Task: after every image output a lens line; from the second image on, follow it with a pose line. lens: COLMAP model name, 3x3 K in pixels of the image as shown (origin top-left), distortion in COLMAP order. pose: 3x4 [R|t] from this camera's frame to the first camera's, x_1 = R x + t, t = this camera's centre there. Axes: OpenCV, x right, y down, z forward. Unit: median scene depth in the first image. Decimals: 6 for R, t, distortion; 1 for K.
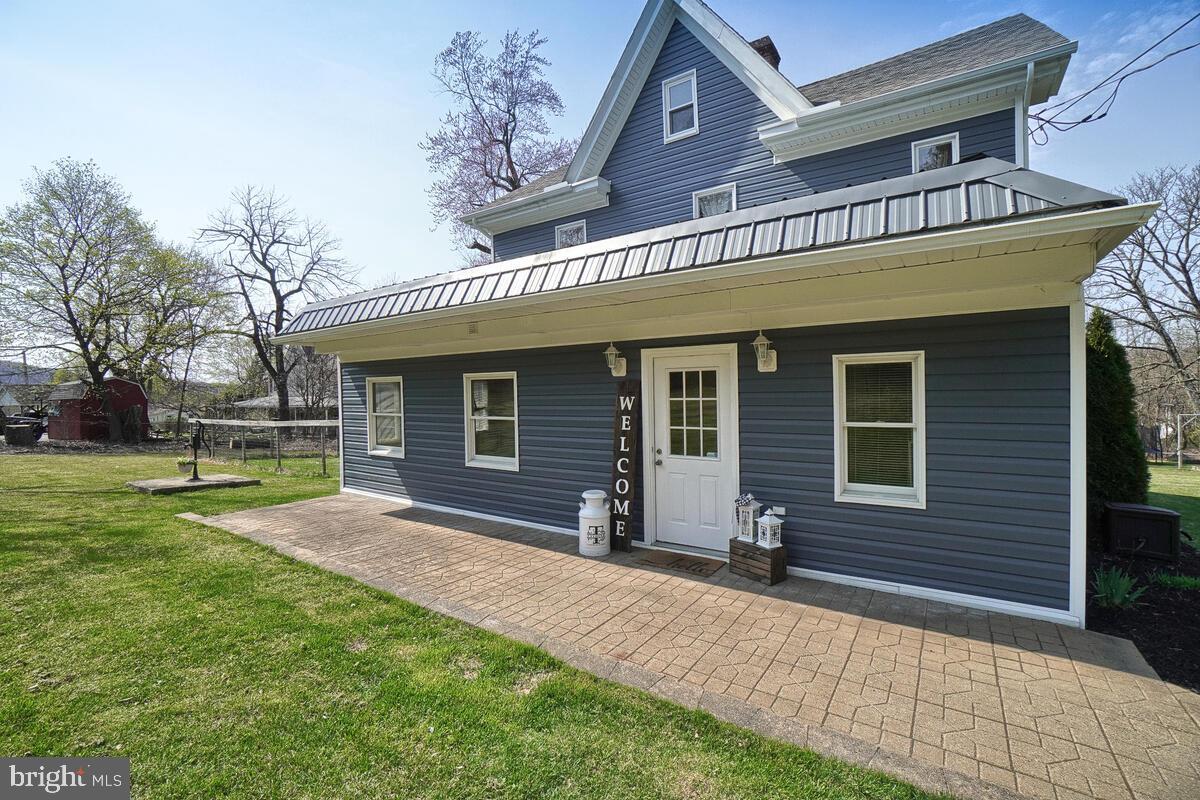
lens RADIAL K [[525.6, 0, 593.6], [0, 525.6, 399.1], [0, 0, 1]] dist [-0.064042, 0.018801]
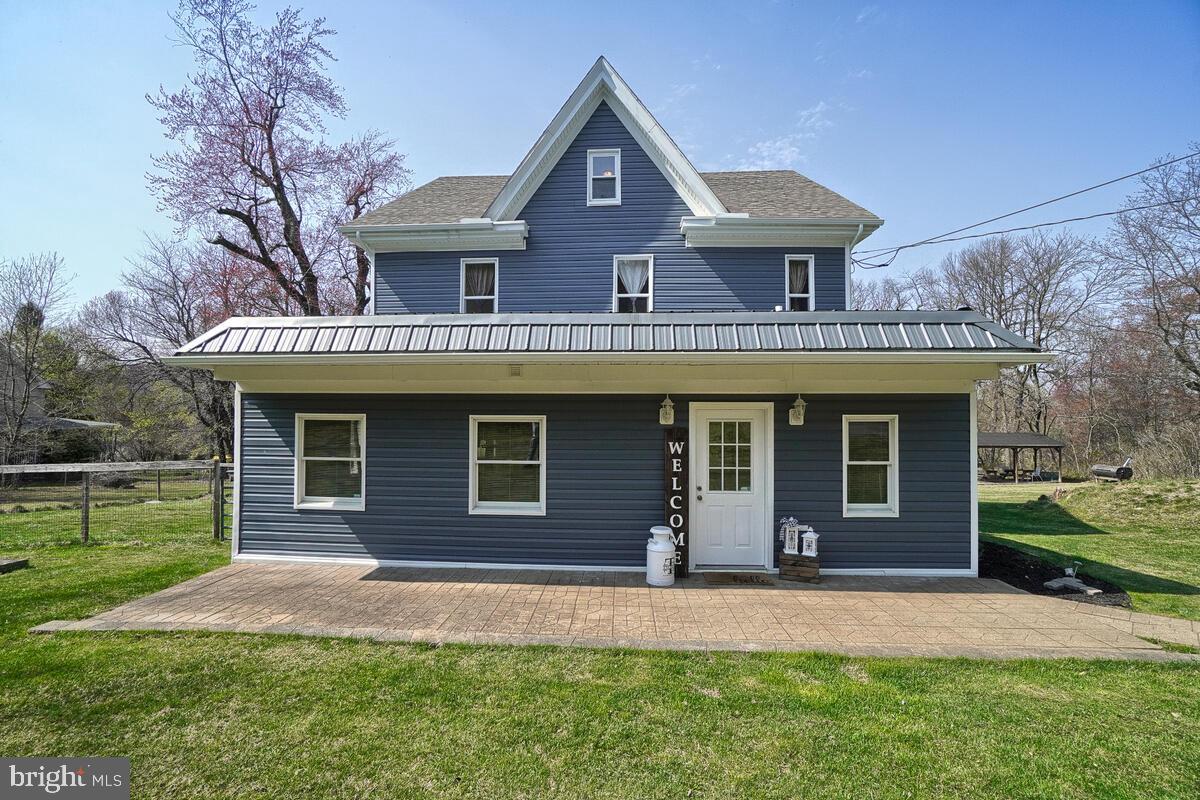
lens RADIAL K [[525.6, 0, 593.6], [0, 525.6, 399.1], [0, 0, 1]] dist [-0.064042, 0.018801]
pose [[0.850352, 0.035785, 0.524996, -0.708378], [-0.008096, 0.998457, -0.054943, -0.034979], [-0.526152, 0.042471, 0.849329, 0.112858]]
